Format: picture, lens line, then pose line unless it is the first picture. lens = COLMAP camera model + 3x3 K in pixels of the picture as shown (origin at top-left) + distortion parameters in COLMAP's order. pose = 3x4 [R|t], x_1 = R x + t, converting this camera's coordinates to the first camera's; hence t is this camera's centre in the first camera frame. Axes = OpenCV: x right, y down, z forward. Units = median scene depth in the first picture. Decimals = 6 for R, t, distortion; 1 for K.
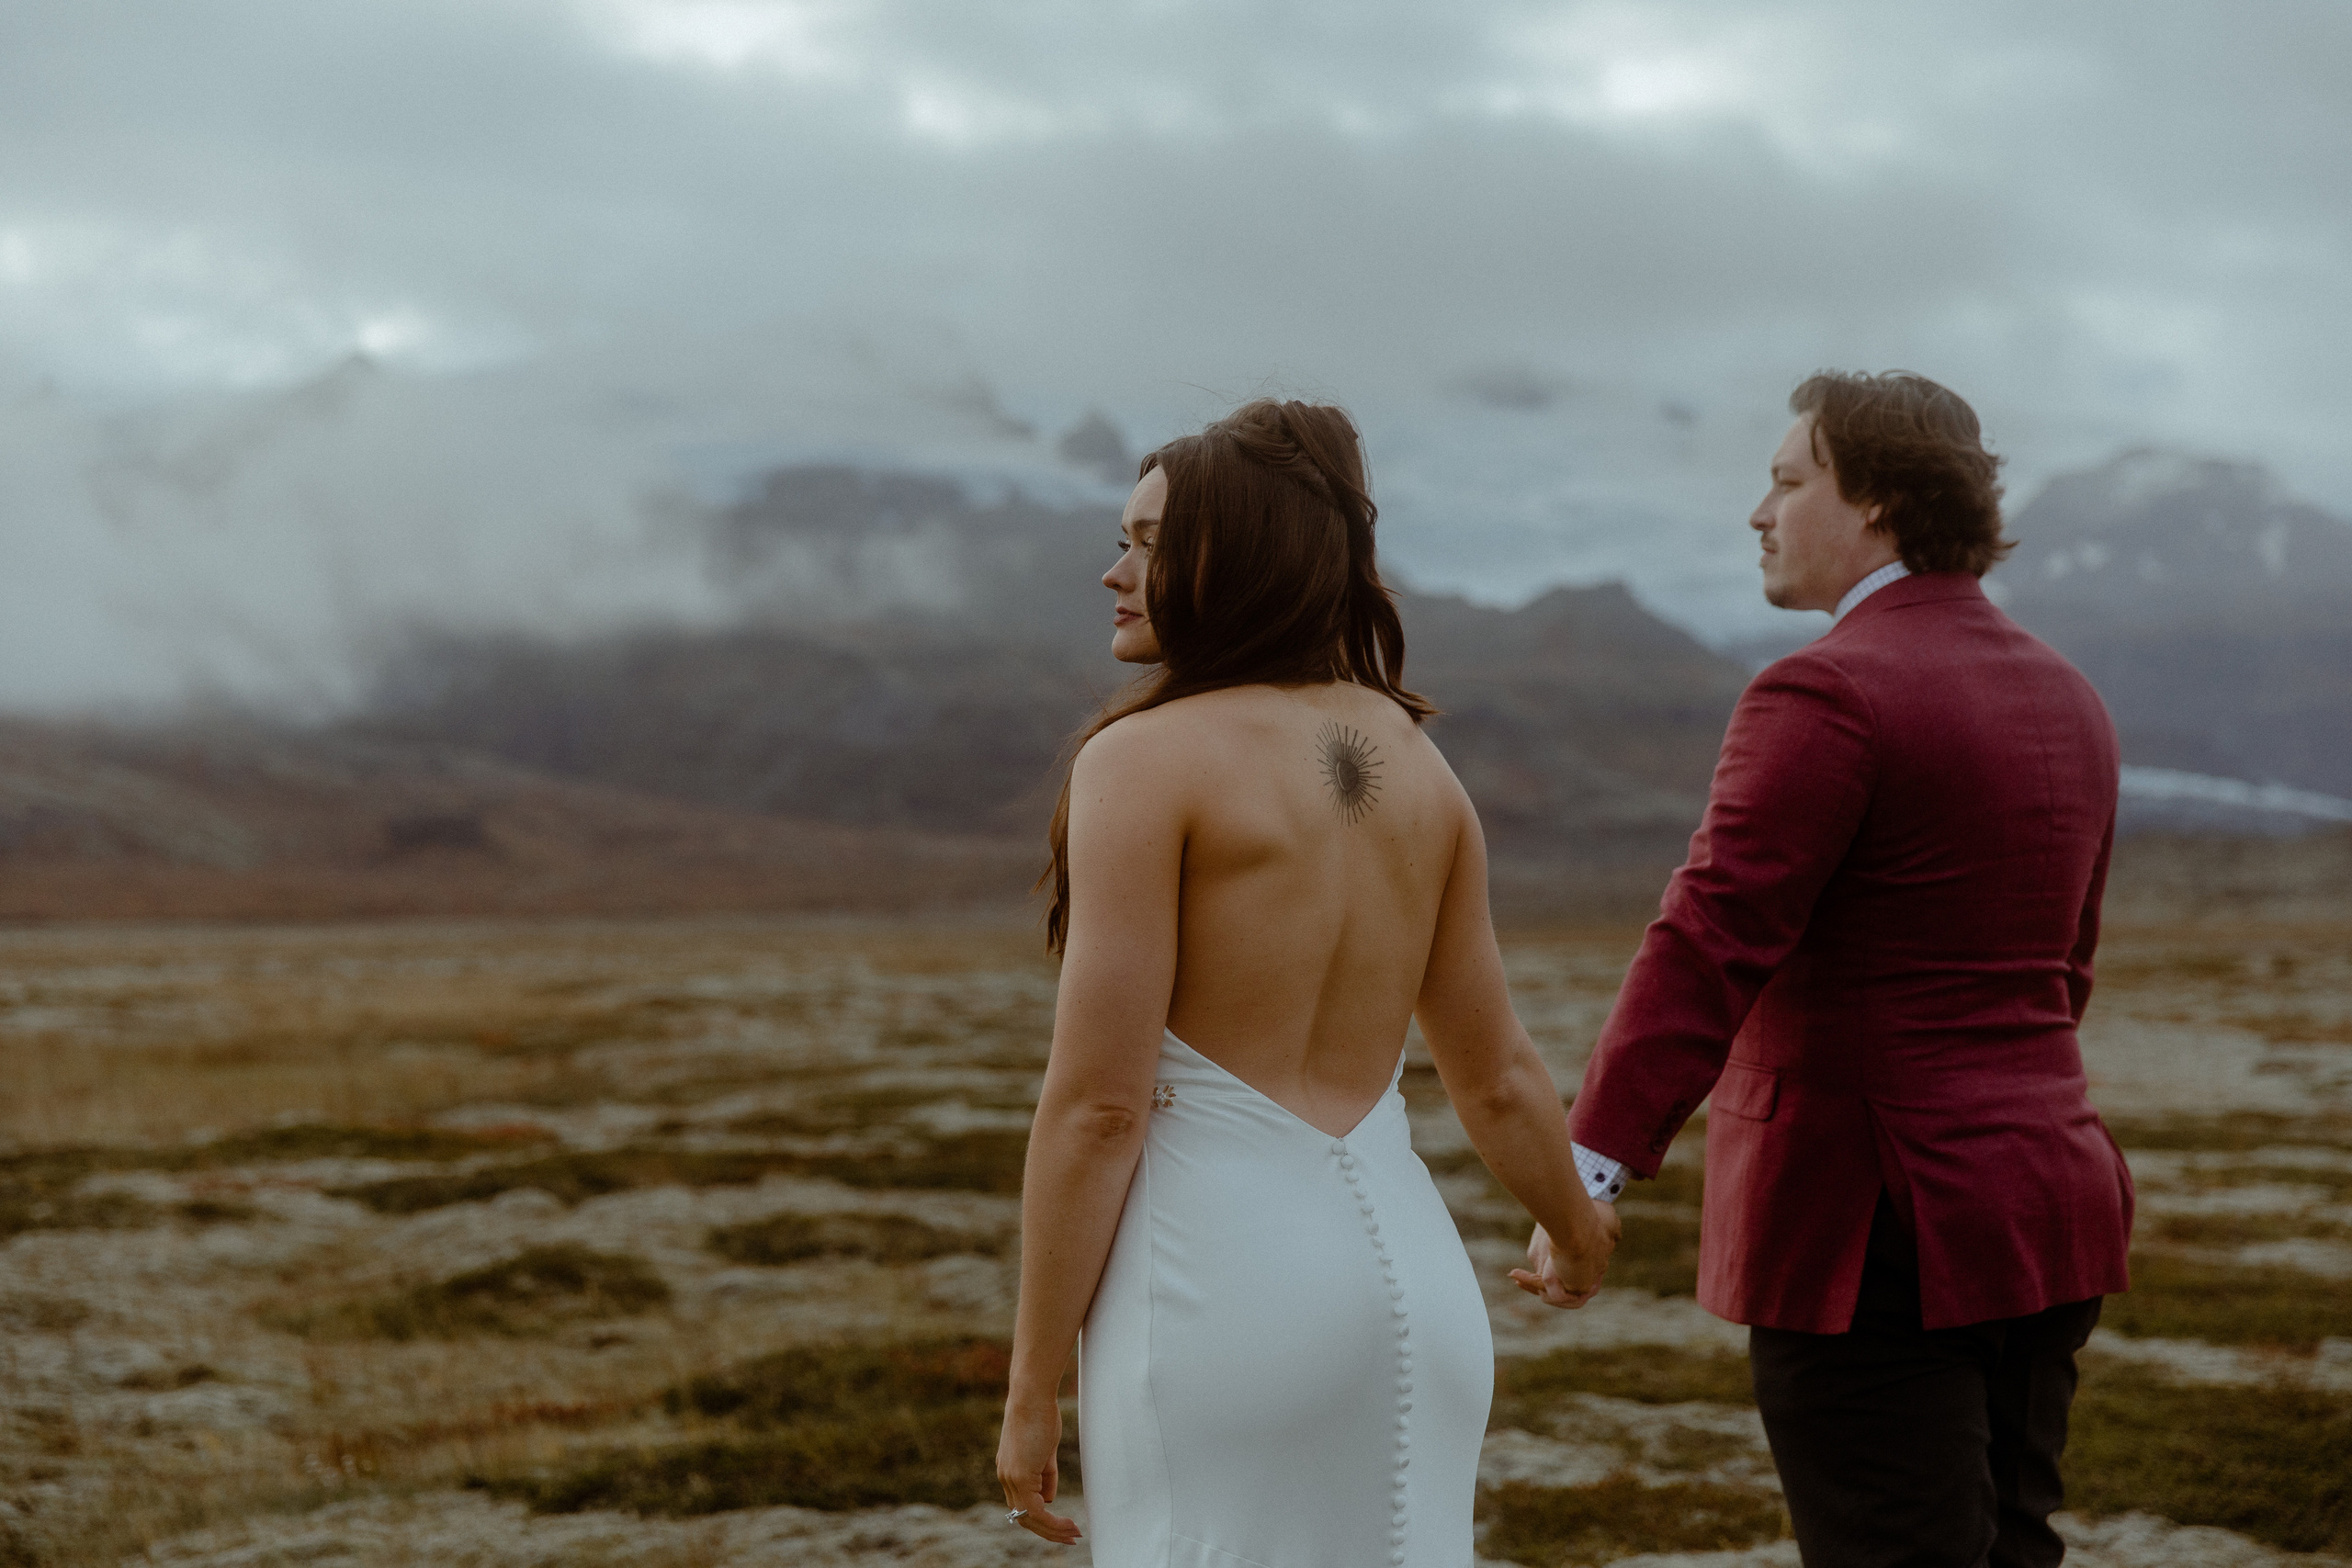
lens RADIAL K [[3770.9, 0, 1169.0], [0, 3770.9, 834.8], [0, 0, 1]] dist [0.036519, 0.057739]
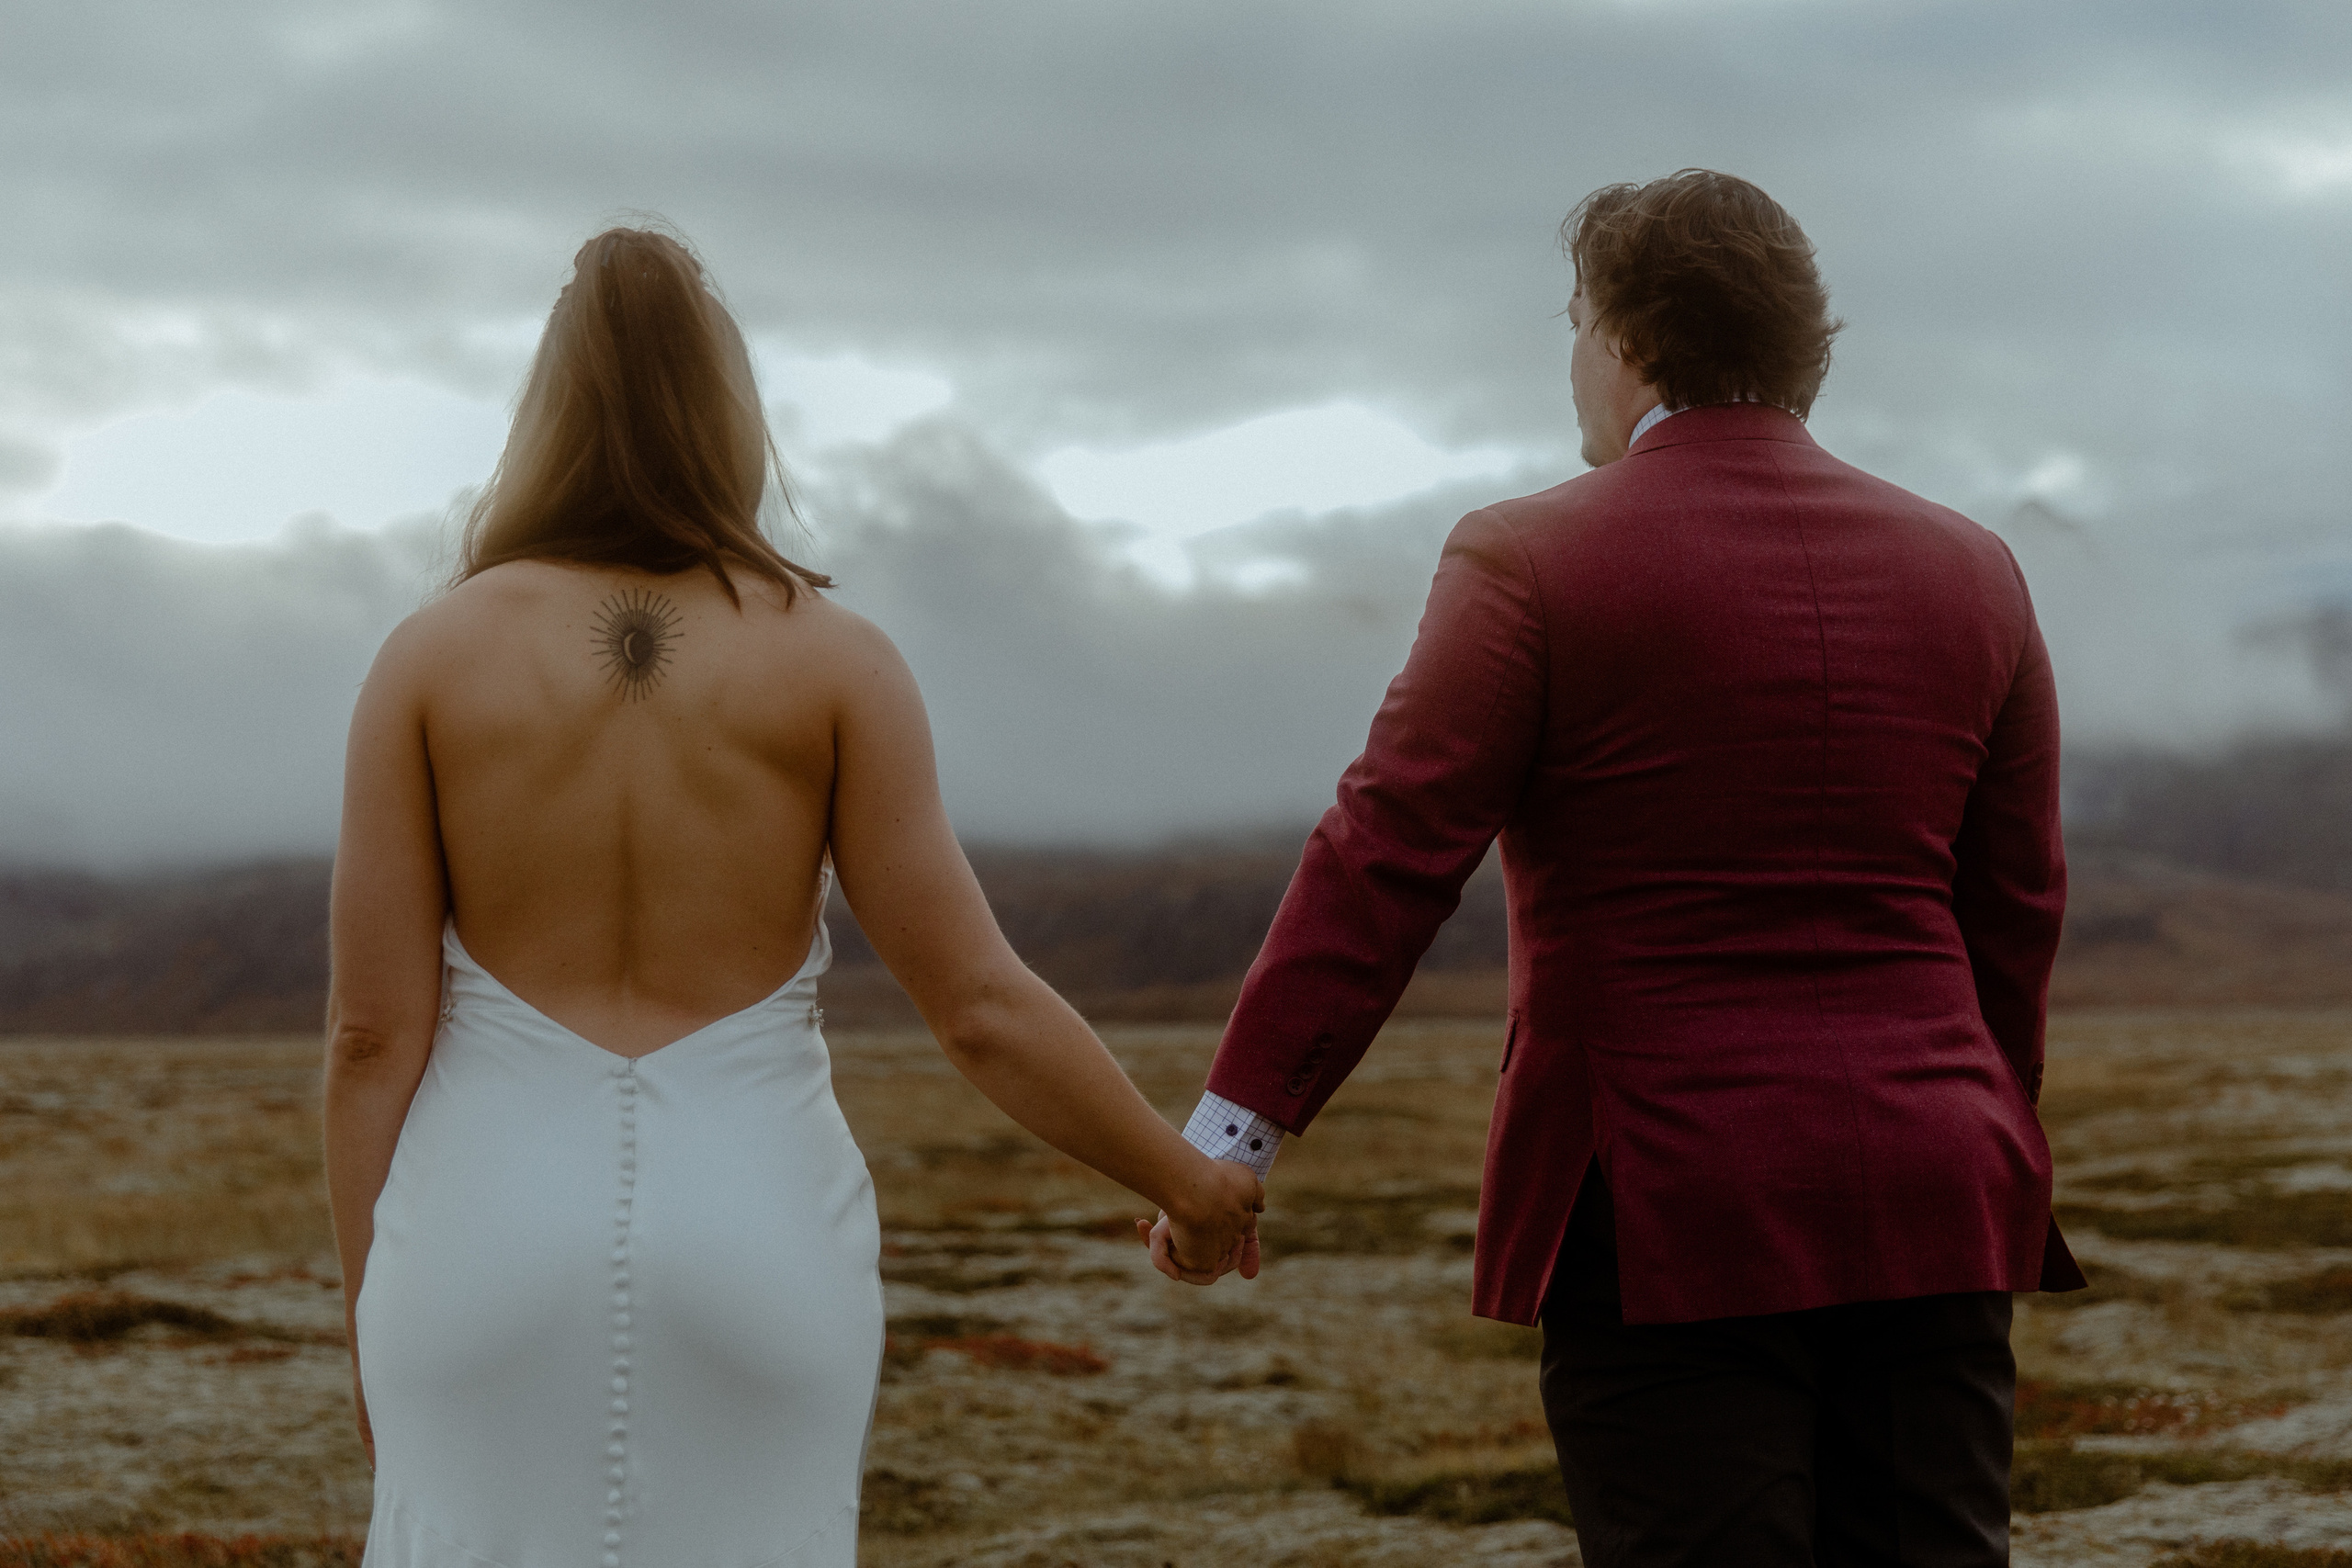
lens RADIAL K [[3361.8, 0, 1176.0], [0, 3361.8, 784.0], [0, 0, 1]] dist [-0.002094, -0.041918]
pose [[0.888262, -0.037099, -0.457837, 0.441576], [0.015995, 0.998627, -0.049888, 0.048711], [0.459059, 0.036991, 0.887636, 0.304164]]
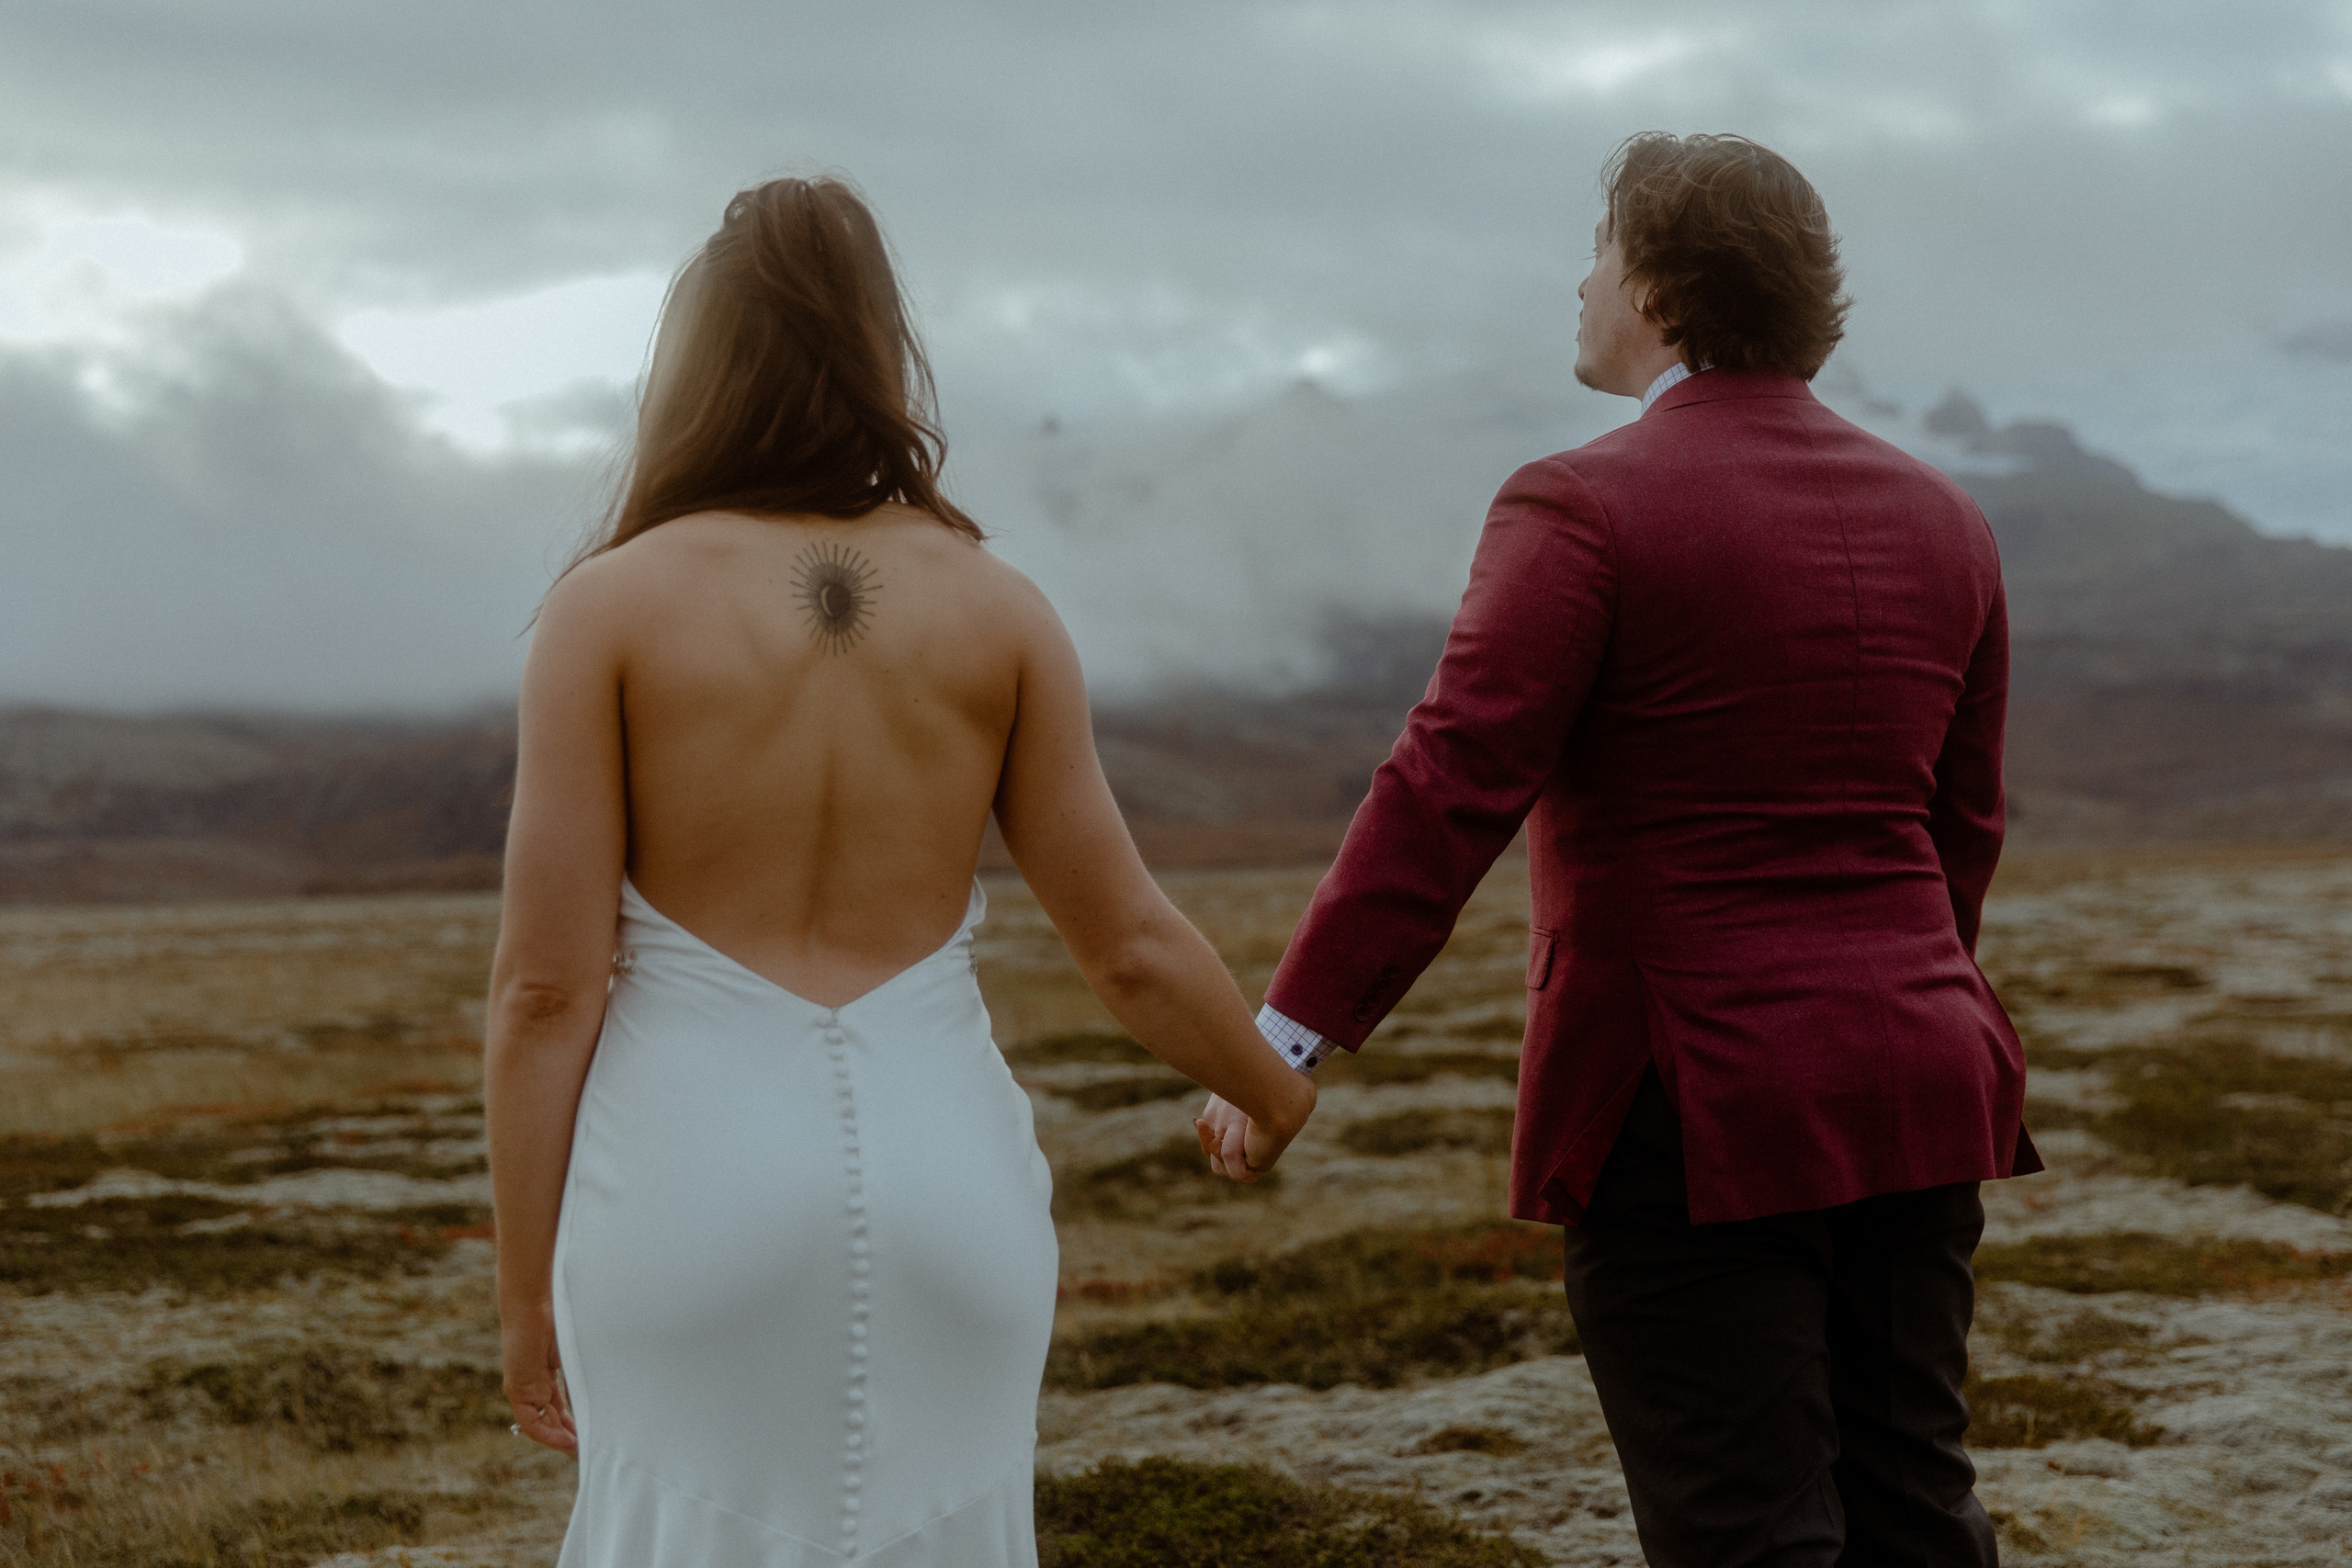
lens RADIAL K [[3292.2, 0, 1176.0], [0, 3292.2, 784.0], [0, 0, 1]] dist [0.001532, 0.015221]
pose [[0.967794, -0.028974, -0.250071, 0.272776], [0.029159, 0.999570, -0.002968, 0.027441], [0.250049, -0.004419, 0.968223, 0.228056]]
